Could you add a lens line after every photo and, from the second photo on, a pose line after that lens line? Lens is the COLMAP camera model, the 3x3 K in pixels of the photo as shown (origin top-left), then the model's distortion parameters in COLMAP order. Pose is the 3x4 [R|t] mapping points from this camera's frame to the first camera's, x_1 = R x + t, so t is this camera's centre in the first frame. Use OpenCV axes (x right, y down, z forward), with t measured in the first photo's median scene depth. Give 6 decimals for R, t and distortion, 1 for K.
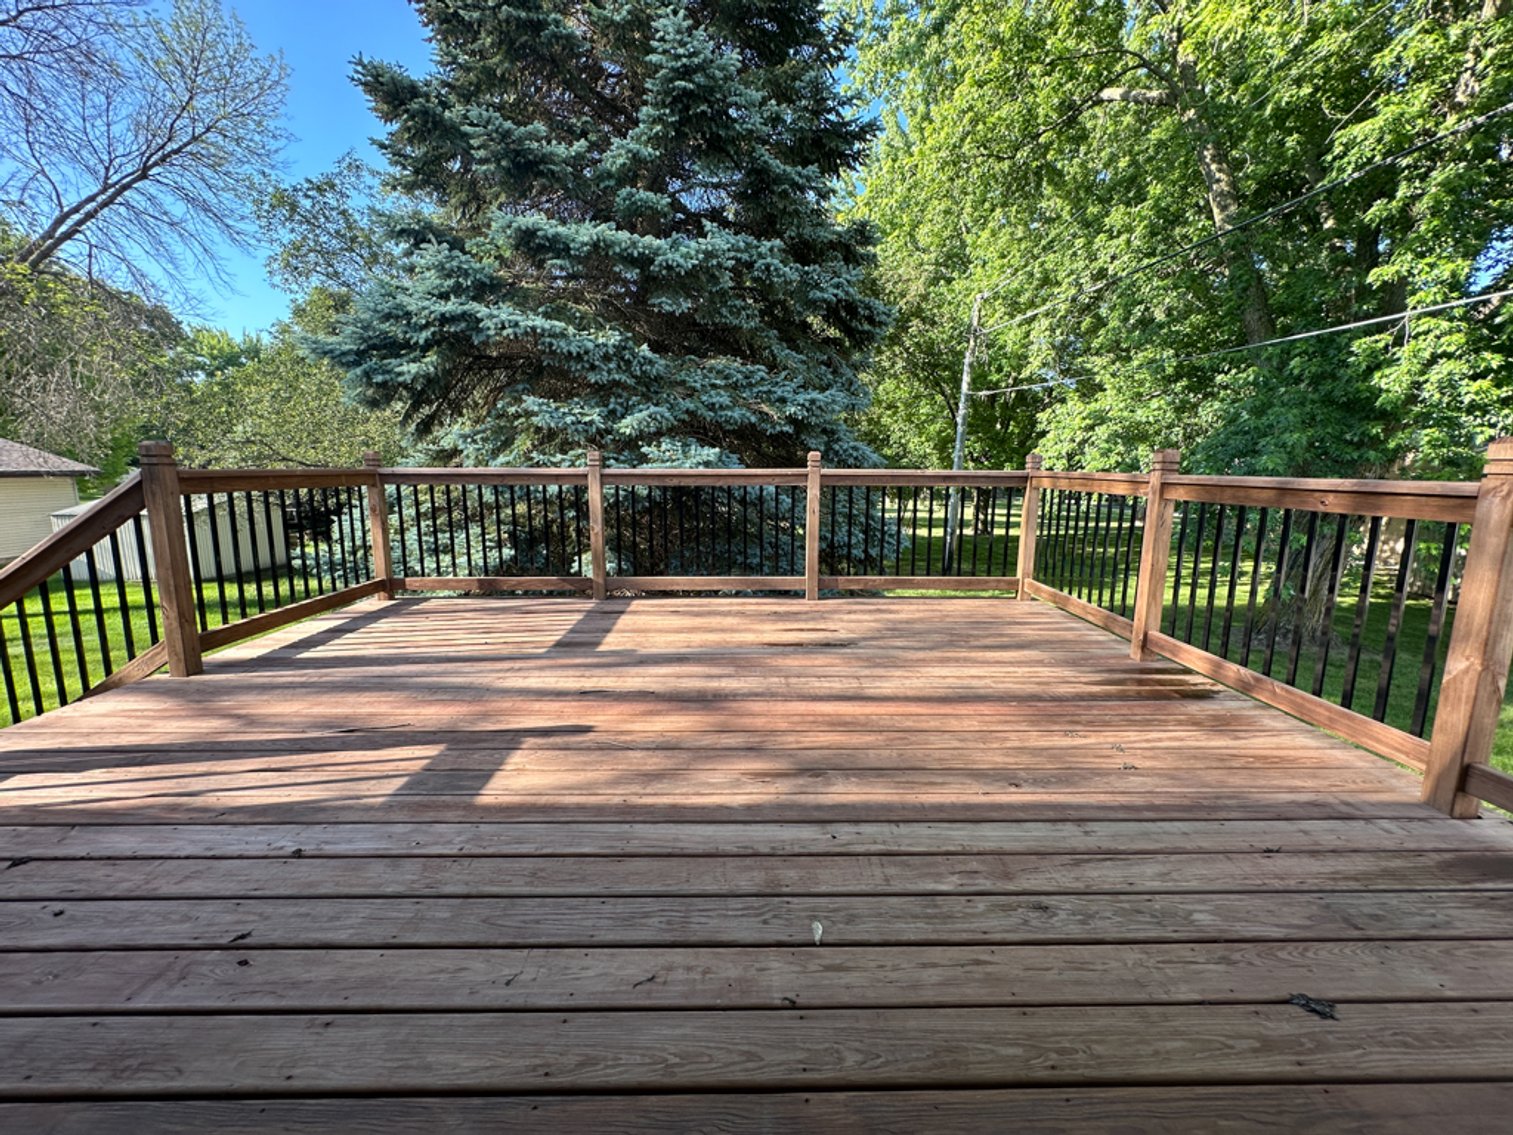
lens RADIAL K [[600.9, 0, 759.8], [0, 600.9, 562.8], [0, 0, 1]] dist [-0.000703, 0.000882]
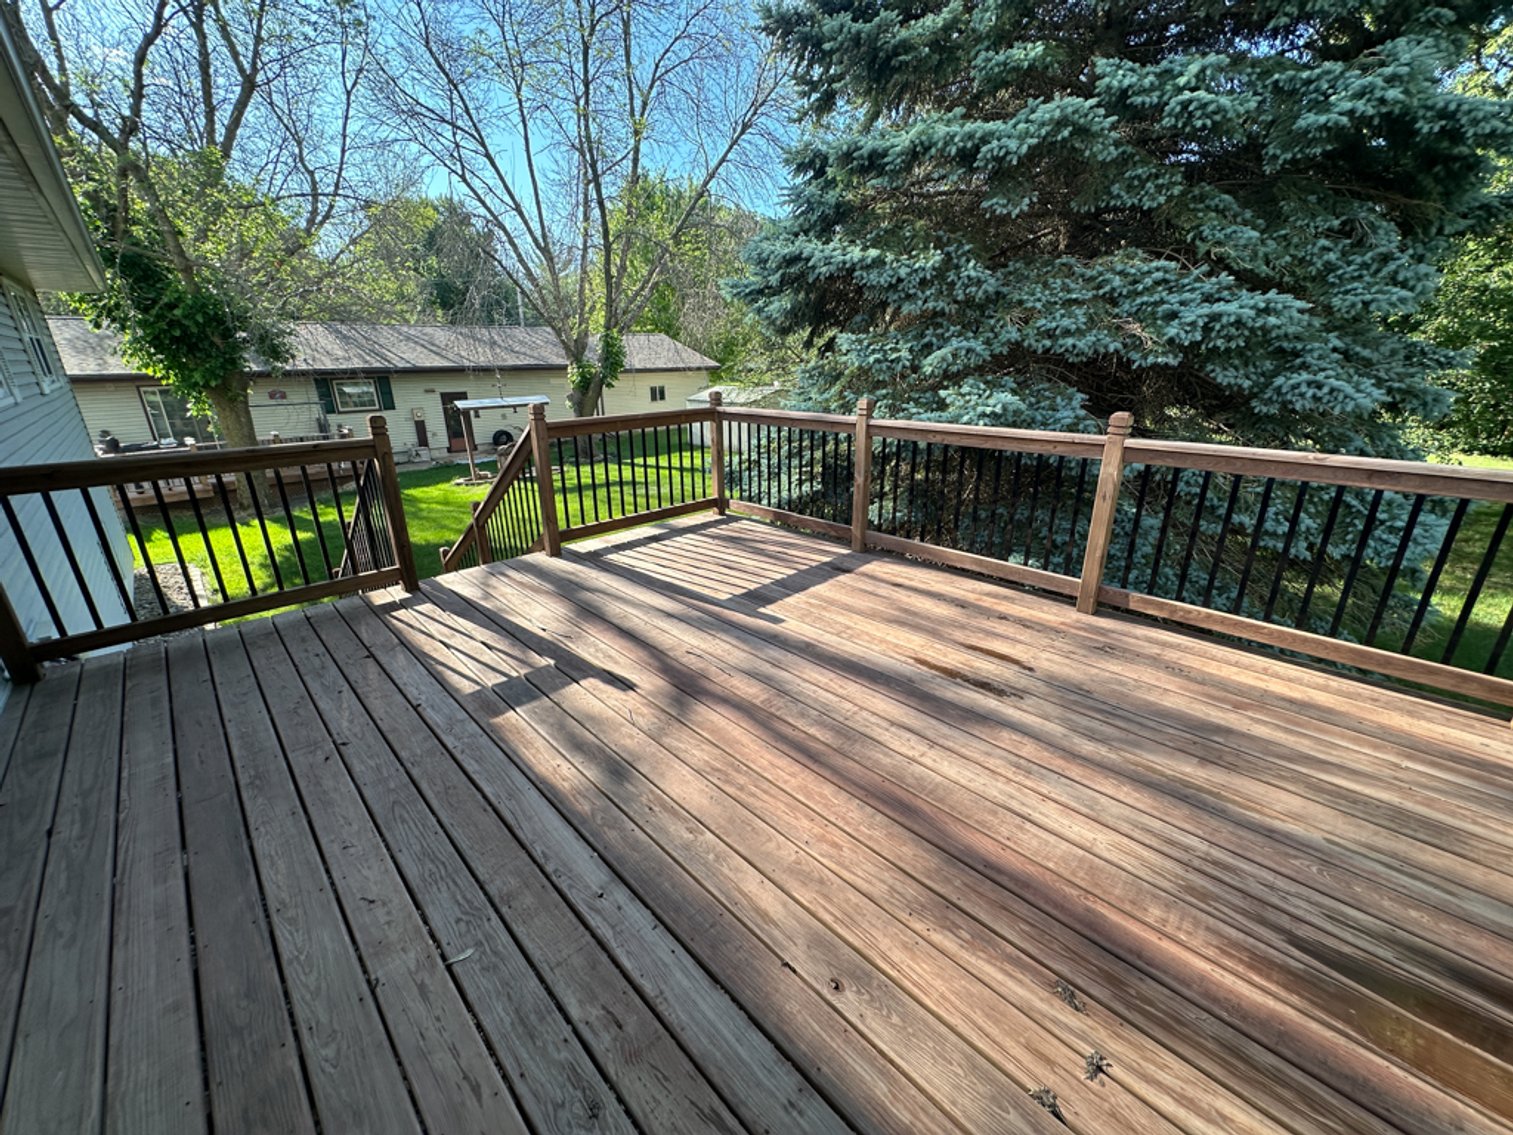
lens RADIAL K [[600.9, 0, 757.7], [0, 600.9, 563.3], [0, 0, 1]] dist [-0.000703, 0.000882]
pose [[0.681280, 0.233126, -0.693909, 0.294800], [-0.100647, 0.968762, 0.226651, -0.118022], [0.725071, -0.084573, 0.683461, 0.179319]]
